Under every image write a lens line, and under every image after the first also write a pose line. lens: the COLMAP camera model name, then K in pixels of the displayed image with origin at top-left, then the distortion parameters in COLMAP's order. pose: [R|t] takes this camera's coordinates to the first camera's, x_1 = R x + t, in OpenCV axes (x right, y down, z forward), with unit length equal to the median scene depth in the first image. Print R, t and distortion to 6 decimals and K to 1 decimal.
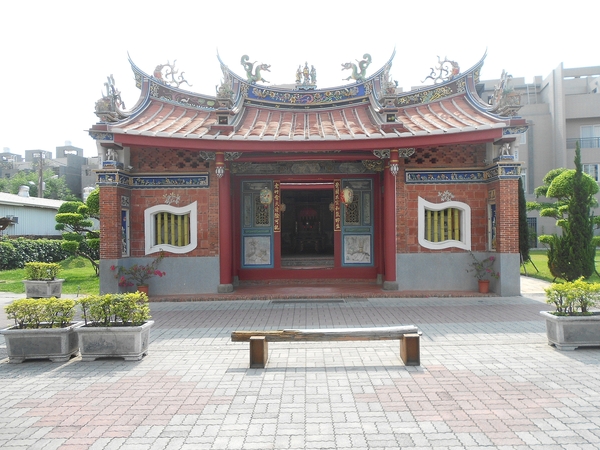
lens RADIAL K [[466.2, 0, 301.2], [0, 466.2, 228.1], [0, 0, 1]] dist [-0.004110, -0.000117]
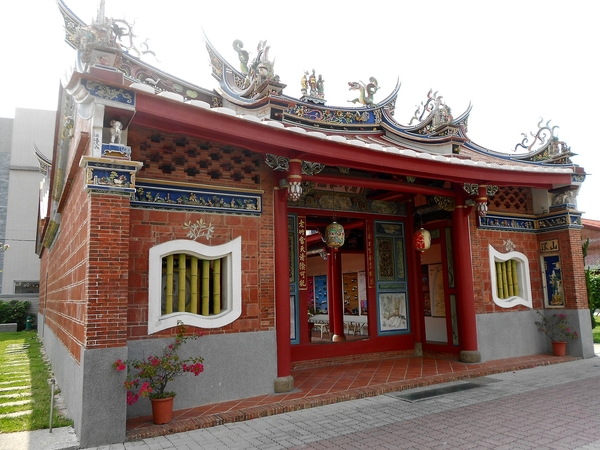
lens RADIAL K [[466.2, 0, 301.2], [0, 466.2, 228.1], [0, 0, 1]] dist [-0.004110, -0.000117]
pose [[0.851468, 0.061041, 0.520841, -0.466991], [0.011848, 0.990710, -0.135477, 0.012487], [-0.524272, 0.121526, 0.842835, 0.460304]]
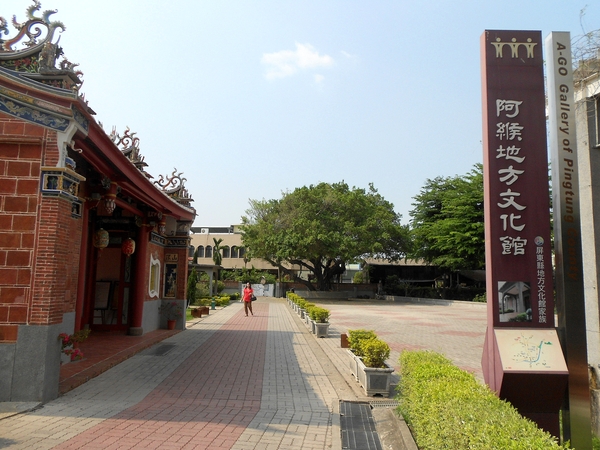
lens RADIAL K [[466.2, 0, 301.2], [0, 466.2, 228.1], [0, 0, 1]] dist [-0.004110, -0.000117]
pose [[-0.079910, 0.132768, 0.987921, -0.953670], [-0.029973, 0.990322, -0.135515, 0.018652], [-0.996351, -0.040440, -0.075157, 0.697920]]
